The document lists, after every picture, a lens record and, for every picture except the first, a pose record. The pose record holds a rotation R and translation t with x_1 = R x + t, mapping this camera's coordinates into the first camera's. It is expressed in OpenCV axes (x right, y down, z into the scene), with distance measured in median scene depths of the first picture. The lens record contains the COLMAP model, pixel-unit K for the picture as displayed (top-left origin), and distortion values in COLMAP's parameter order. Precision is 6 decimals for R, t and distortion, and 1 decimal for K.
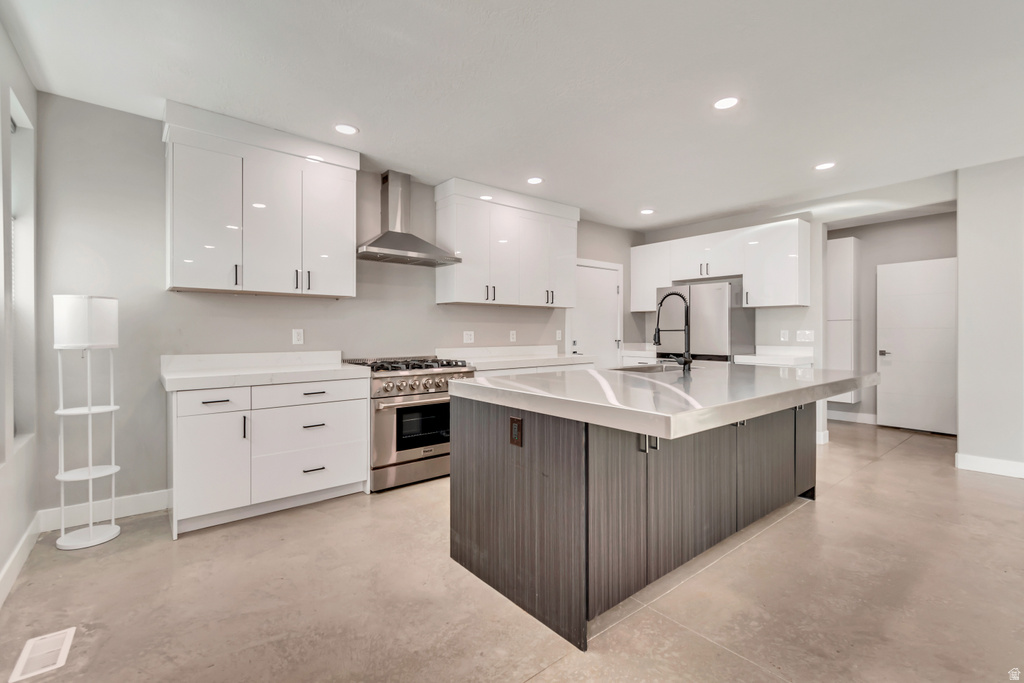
lens RADIAL K [[457.9, 0, 513.5], [0, 457.9, 339.8], [0, 0, 1]] dist [0.003782, 0.000588]
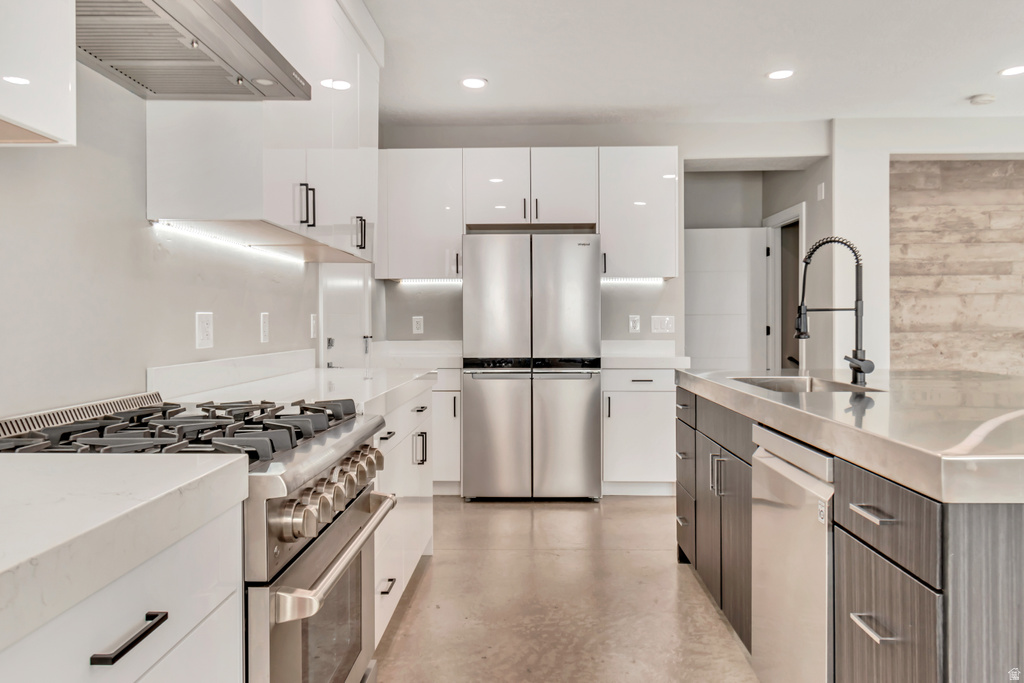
lens RADIAL K [[786.2, 0, 515.8], [0, 786.2, 332.1], [0, 0, 1]] dist [0.009488, 0.003625]
pose [[0.648010, -0.010252, 0.761563, -0.515660], [0.017493, 0.999846, -0.001425, 0.001281], [-0.761431, 0.014246, 0.648089, 0.576833]]
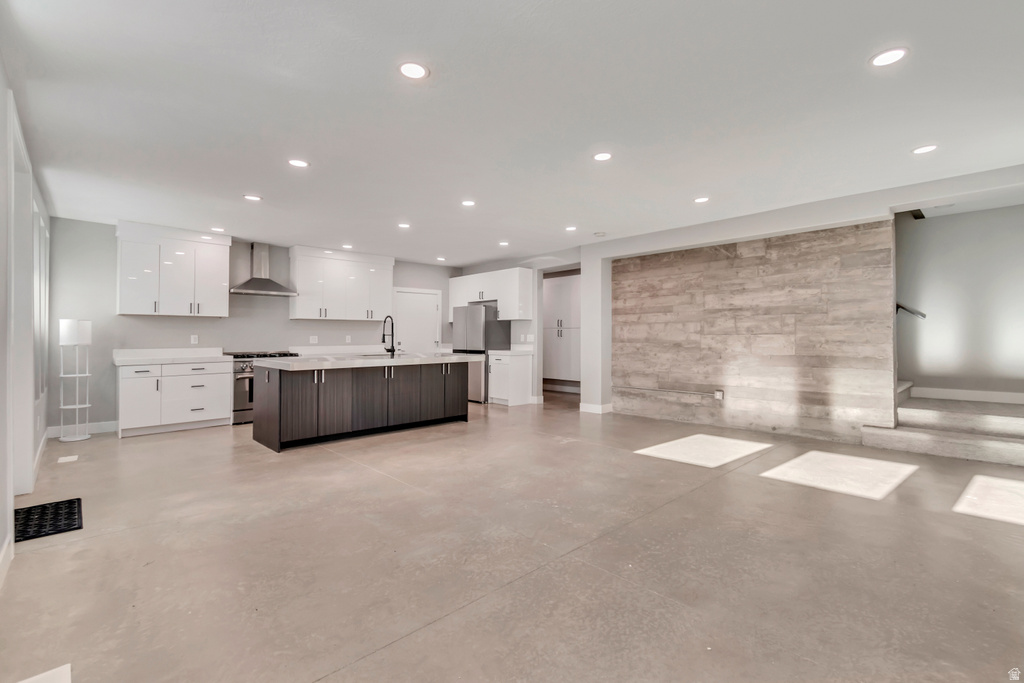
lens RADIAL K [[460.3, 0, 515.4], [0, 460.3, 334.7], [0, 0, 1]] dist [-0.003038, -0.000586]
pose [[0.997510, -0.003551, 0.070441, 0.639975], [0.004952, 0.999793, -0.019733, 0.016547], [-0.070356, 0.020033, 0.997321, -0.855858]]
